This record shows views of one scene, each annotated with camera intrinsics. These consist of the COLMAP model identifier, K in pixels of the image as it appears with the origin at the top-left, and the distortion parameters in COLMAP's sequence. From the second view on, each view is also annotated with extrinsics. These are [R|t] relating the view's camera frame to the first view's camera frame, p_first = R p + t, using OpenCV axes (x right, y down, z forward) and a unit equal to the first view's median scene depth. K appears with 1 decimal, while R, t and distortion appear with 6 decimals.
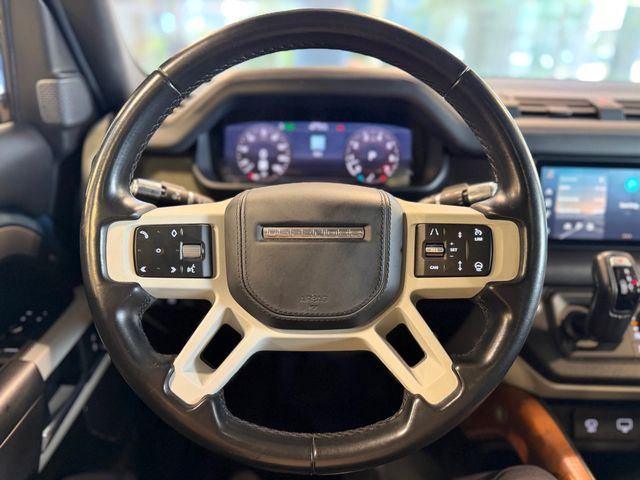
lens RADIAL K [[440.5, 0, 320.0], [0, 440.5, 240.0], [0, 0, 1]] dist [-0.001327, -0.001876]
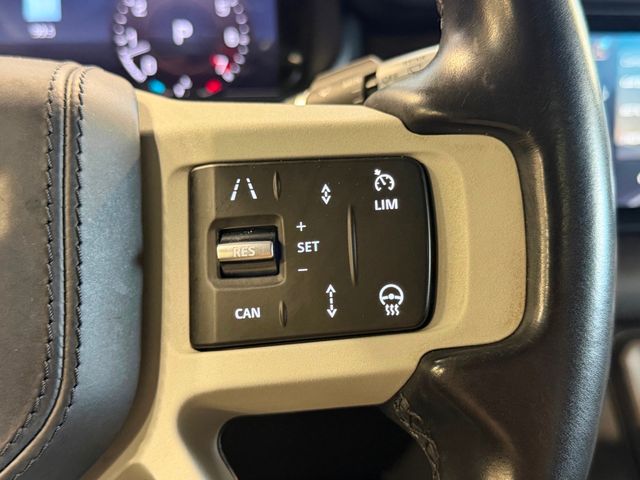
lens RADIAL K [[778.4, 0, 320.0], [0, 778.4, 240.0], [0, 0, 1]] dist [0.109499, -0.001565]
pose [[0.987428, -0.062340, 0.145254, 0.228268], [0.063330, 0.997990, -0.002195, 0.018651], [-0.144826, 0.011366, 0.989392, 0.473472]]
